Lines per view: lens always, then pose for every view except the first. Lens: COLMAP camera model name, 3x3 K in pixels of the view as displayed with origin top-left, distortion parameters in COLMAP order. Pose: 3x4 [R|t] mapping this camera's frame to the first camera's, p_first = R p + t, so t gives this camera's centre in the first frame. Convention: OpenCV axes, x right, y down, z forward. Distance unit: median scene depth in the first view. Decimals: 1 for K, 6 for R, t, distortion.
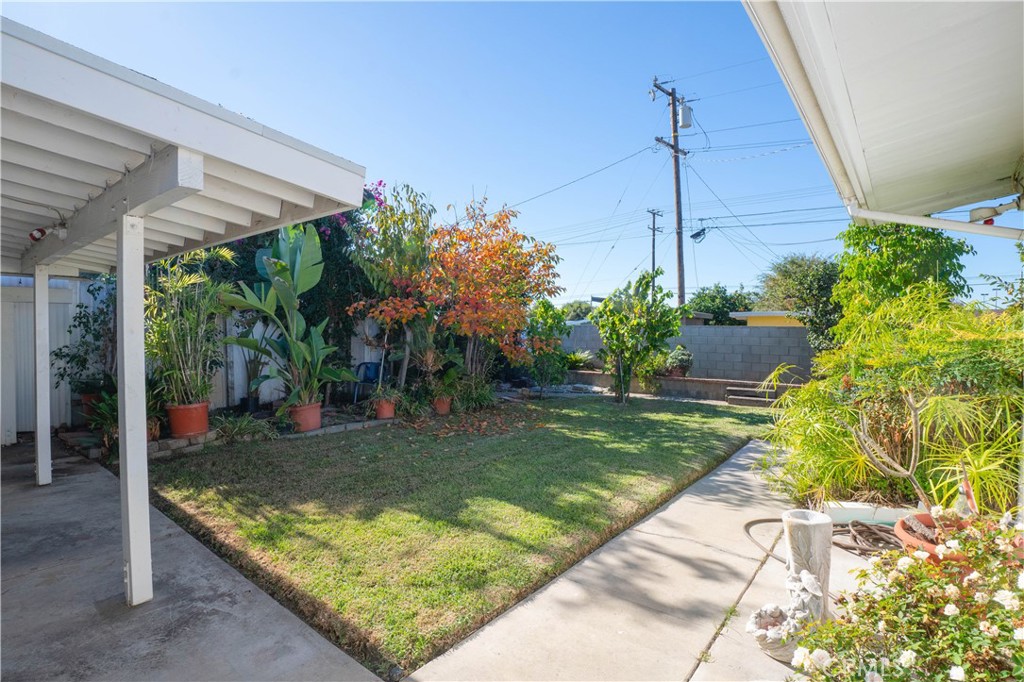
lens RADIAL K [[497.9, 0, 512.6], [0, 497.9, 339.1], [0, 0, 1]] dist [-0.040286, 0.008224]
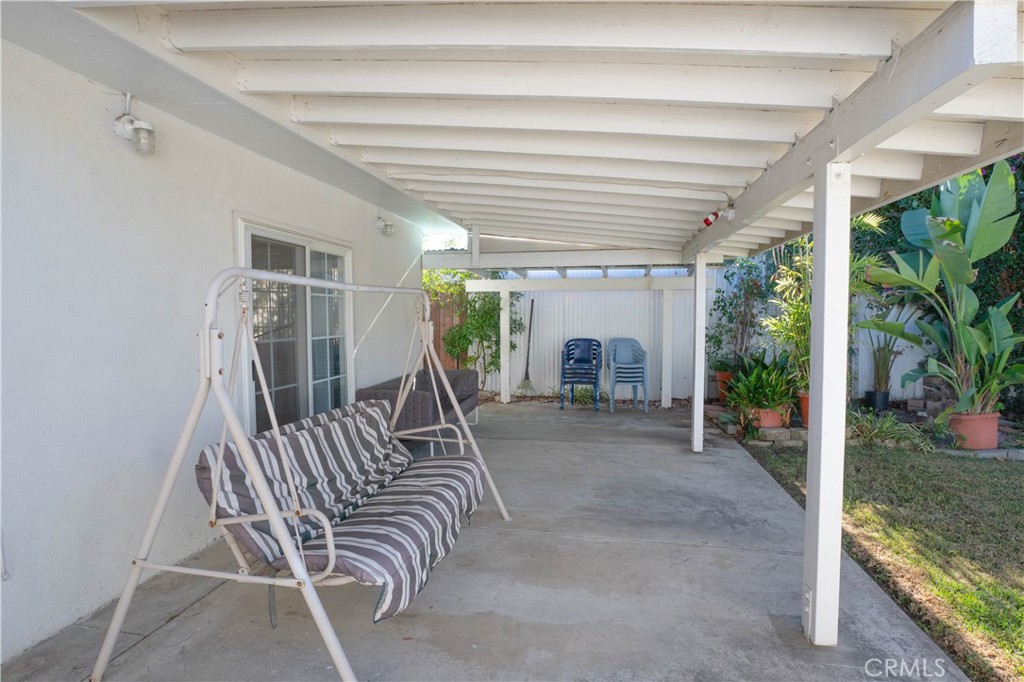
lens RADIAL K [[497.9, 0, 512.6], [0, 497.9, 339.1], [0, 0, 1]] dist [-0.040286, 0.008224]
pose [[0.470241, 0.037542, -0.881739, -0.134998], [-0.009448, 0.999252, 0.037506, 0.002736], [0.882488, -0.009306, 0.470244, 0.068862]]
